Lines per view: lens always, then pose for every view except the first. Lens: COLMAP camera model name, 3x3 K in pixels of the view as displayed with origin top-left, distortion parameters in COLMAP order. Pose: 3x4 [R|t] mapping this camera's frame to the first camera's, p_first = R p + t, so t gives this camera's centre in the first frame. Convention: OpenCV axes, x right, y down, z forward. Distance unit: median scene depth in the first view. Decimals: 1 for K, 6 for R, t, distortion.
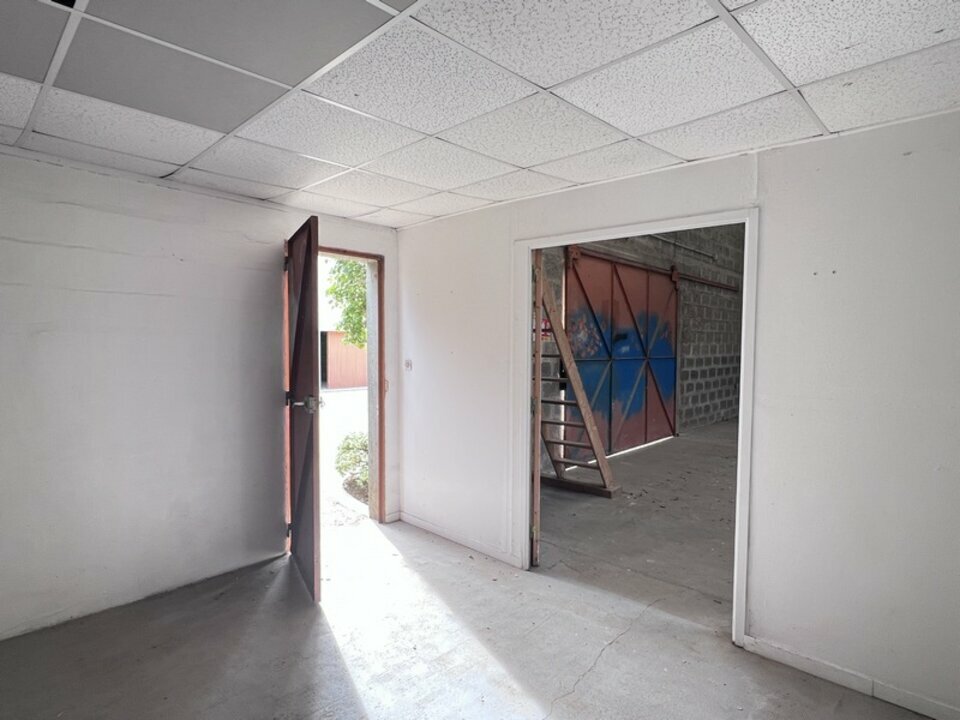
lens RADIAL K [[520.4, 0, 481.7], [0, 520.4, 366.3], [0, 0, 1]] dist [-0.000558, 0.000067]
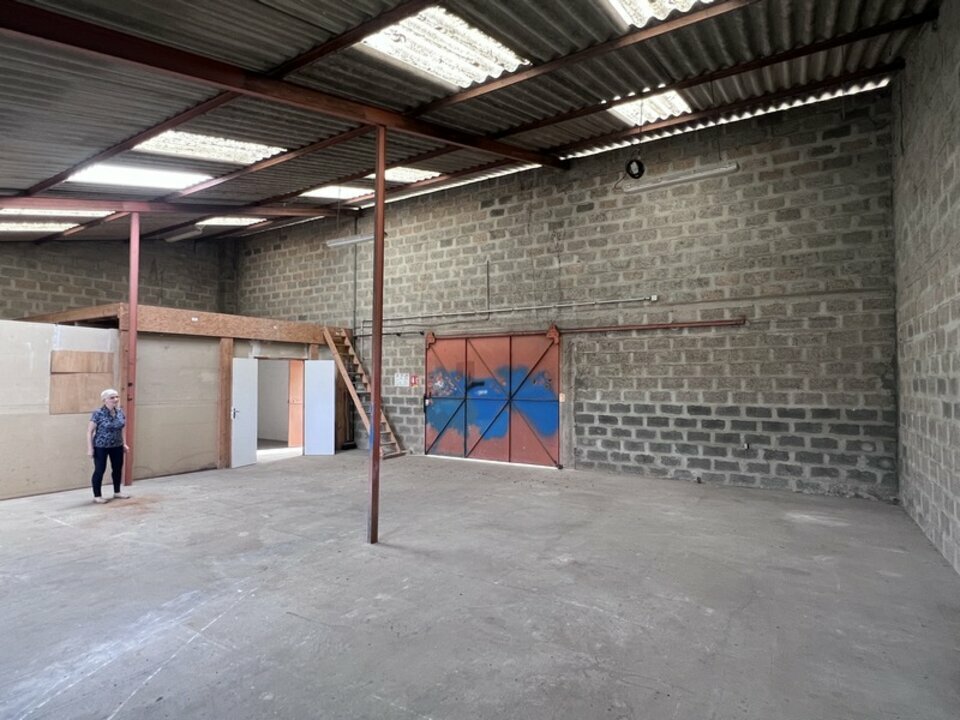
lens RADIAL K [[520.4, 0, 481.7], [0, 520.4, 366.3], [0, 0, 1]] dist [-0.000558, 0.000067]
pose [[0.197558, -0.028852, -0.979867, 1.405425], [-0.041902, 0.998405, -0.037846, -0.040582], [0.979395, 0.048535, 0.196034, 0.557538]]
